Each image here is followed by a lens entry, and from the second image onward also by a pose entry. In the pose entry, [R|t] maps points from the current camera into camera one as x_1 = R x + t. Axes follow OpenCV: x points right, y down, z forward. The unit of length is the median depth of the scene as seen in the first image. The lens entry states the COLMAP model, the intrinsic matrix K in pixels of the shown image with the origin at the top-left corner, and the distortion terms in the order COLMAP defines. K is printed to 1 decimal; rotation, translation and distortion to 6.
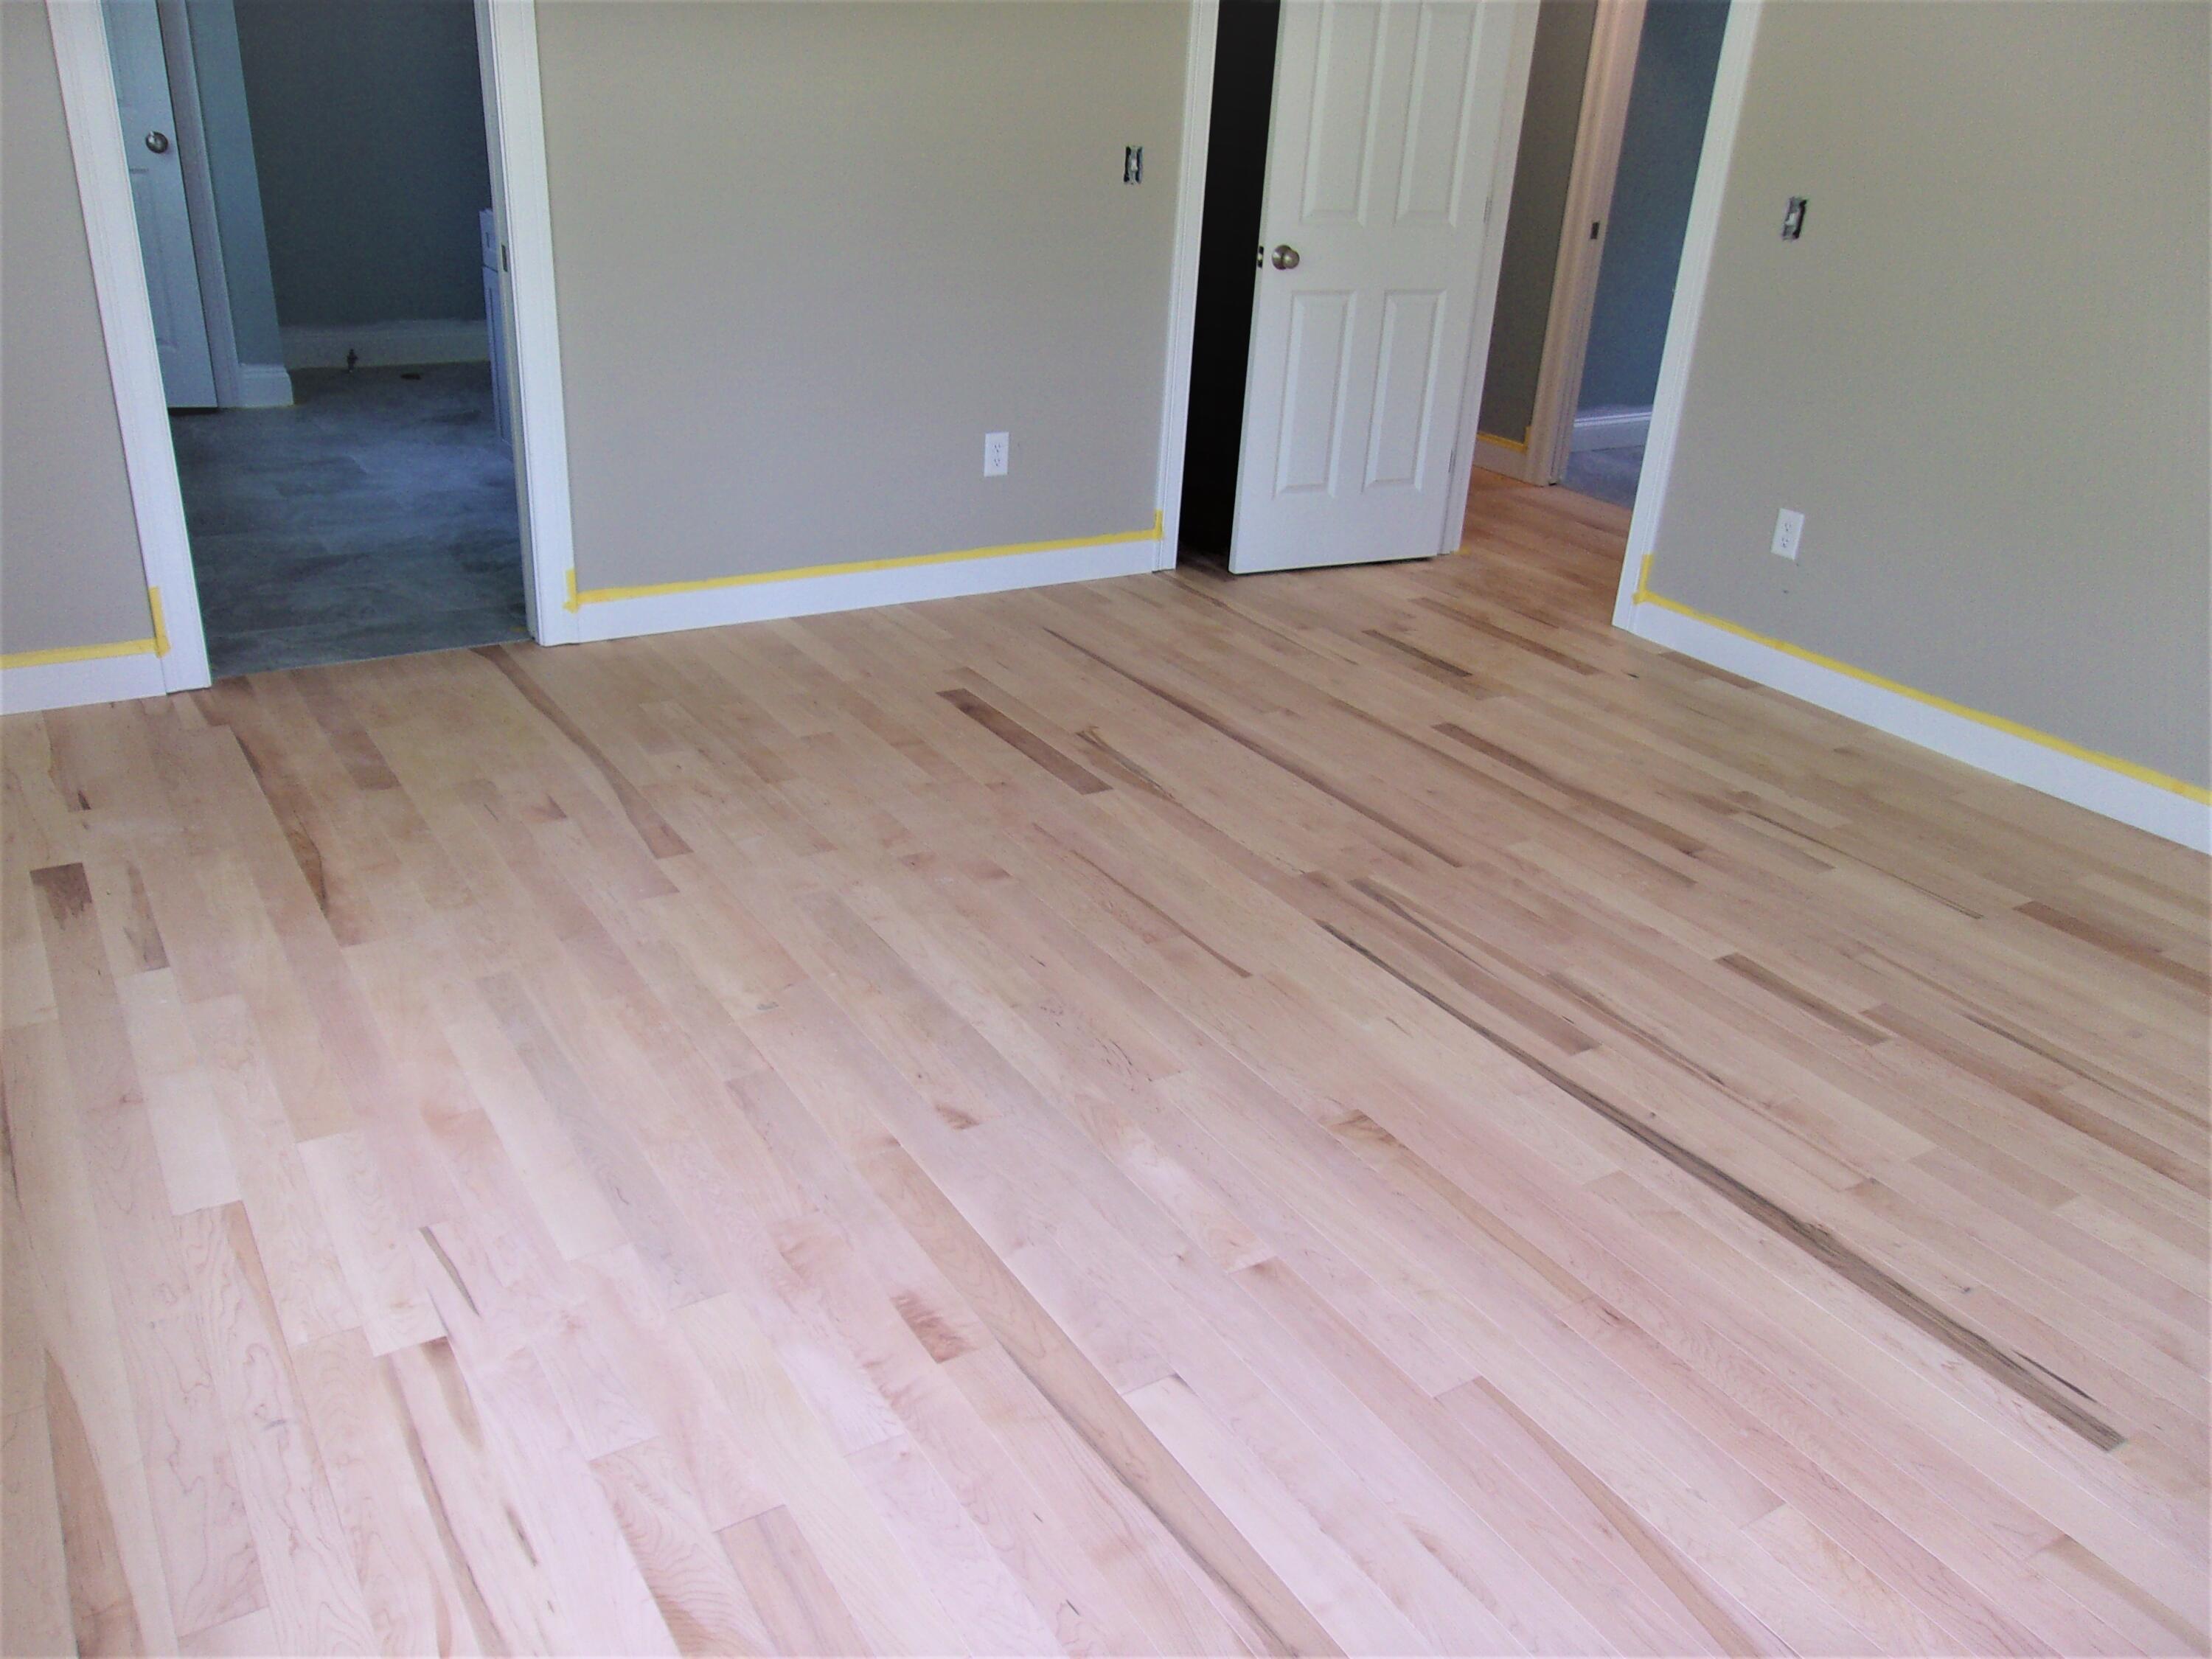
lens RADIAL K [[1747.3, 0, 1076.5], [0, 1747.3, 830.1], [0, 0, 1]] dist [-0.004180, 0.004703]
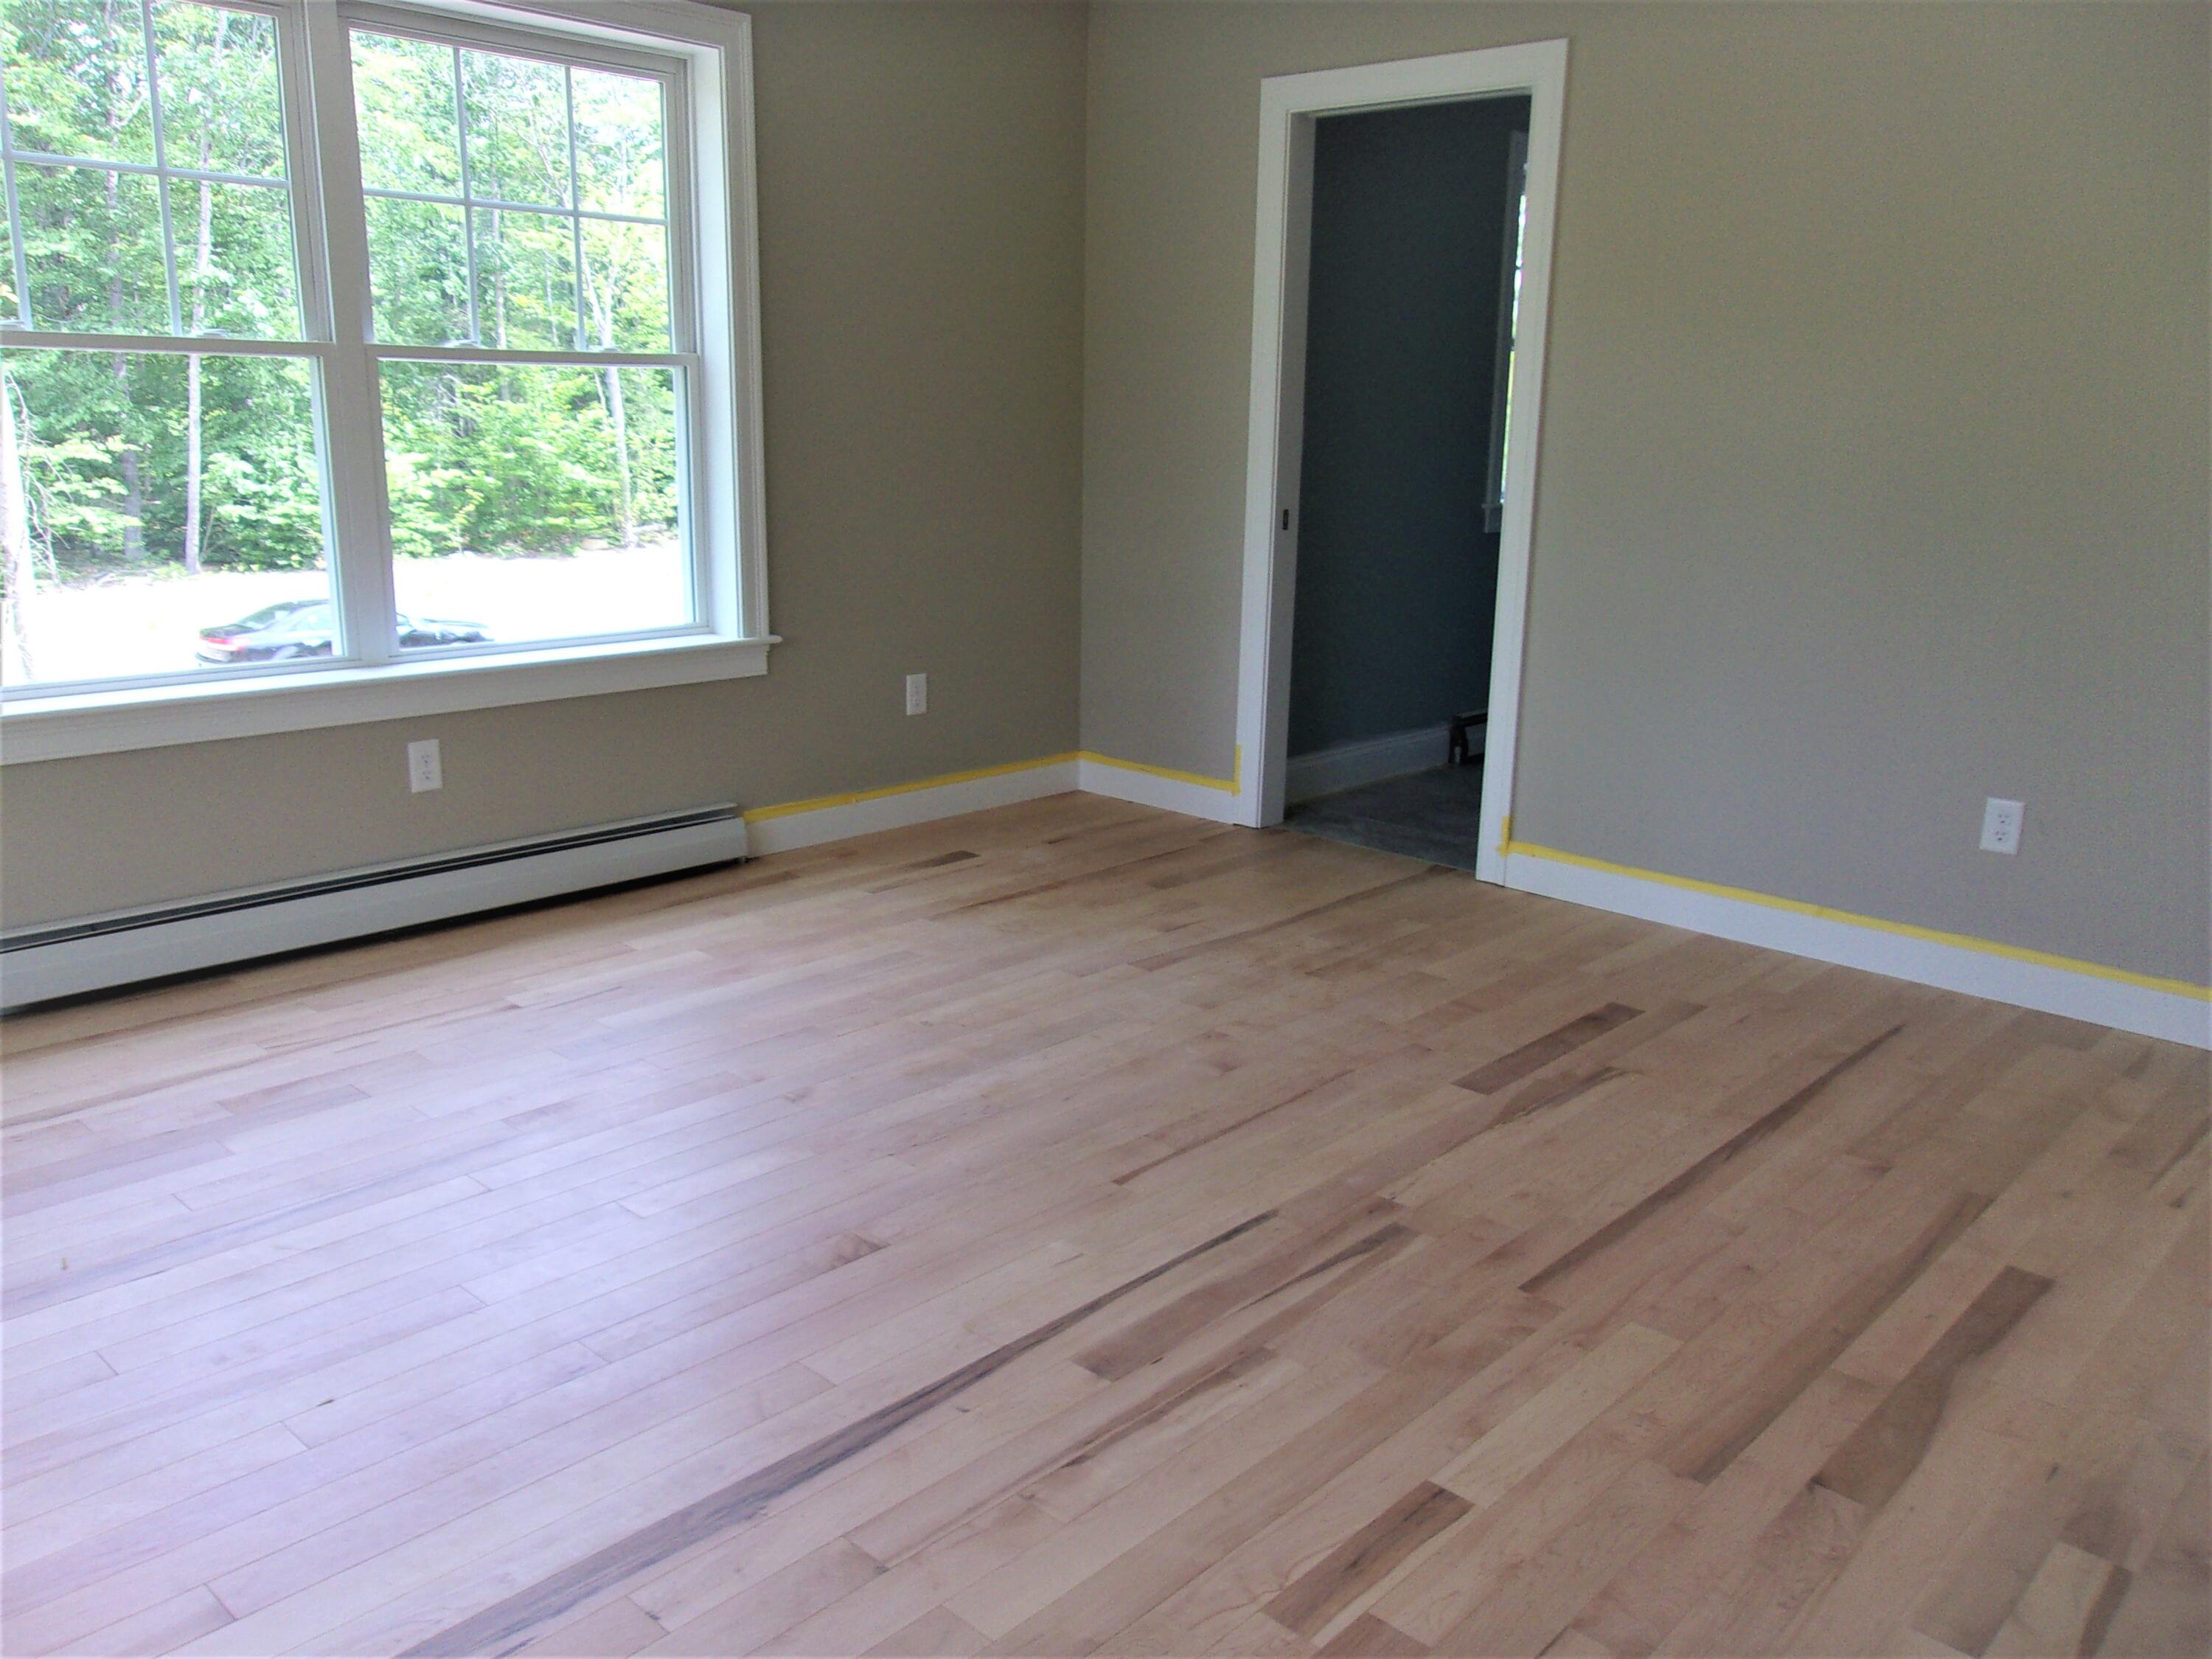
lens RADIAL K [[1747.3, 0, 1076.5], [0, 1747.3, 830.1], [0, 0, 1]] dist [-0.004180, 0.004703]
pose [[0.246507, 0.181423, -0.952008, 0.808749], [-0.413590, 0.908071, 0.065958, -0.121442], [0.876457, 0.377482, 0.298881, 0.522142]]
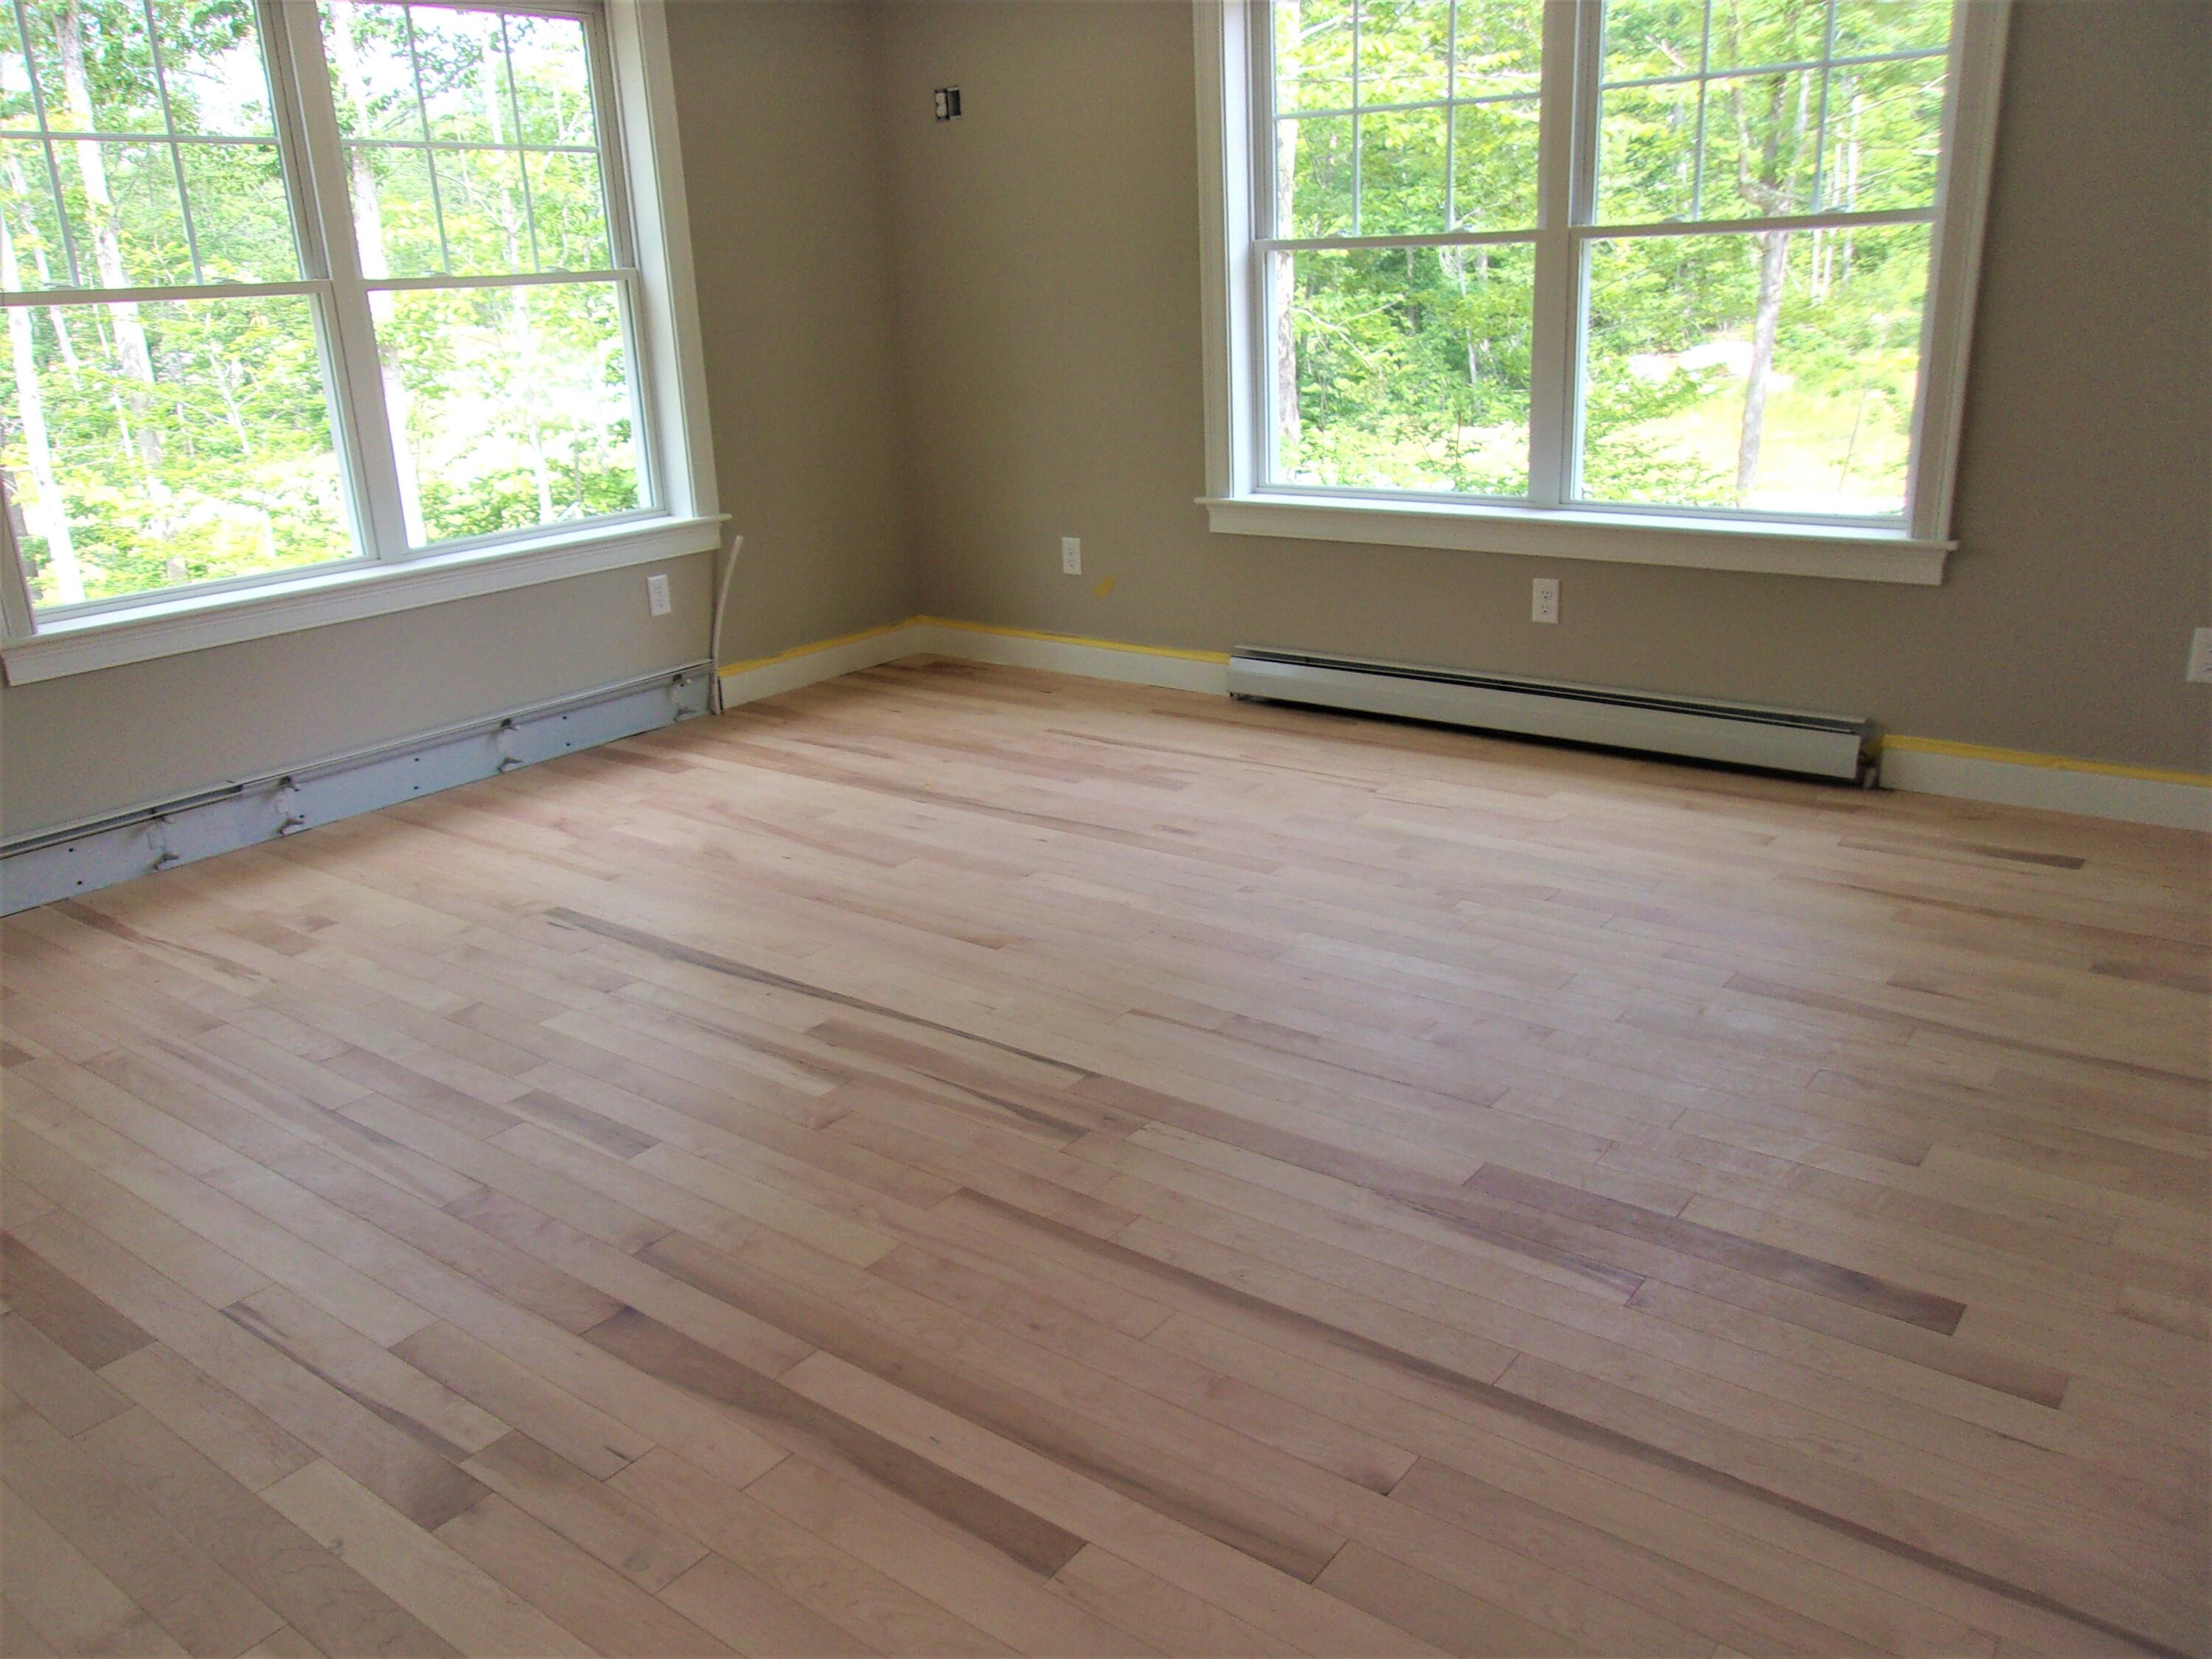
lens RADIAL K [[1721.9, 0, 1073.4], [0, 1721.9, 840.3], [0, 0, 1]] dist [0.004807, 0.001193]
pose [[-0.939148, 0.087763, -0.332112, 0.392234], [-0.160408, 0.742886, 0.649915, -0.559178], [0.303759, 0.663640, -0.683602, 1.370321]]
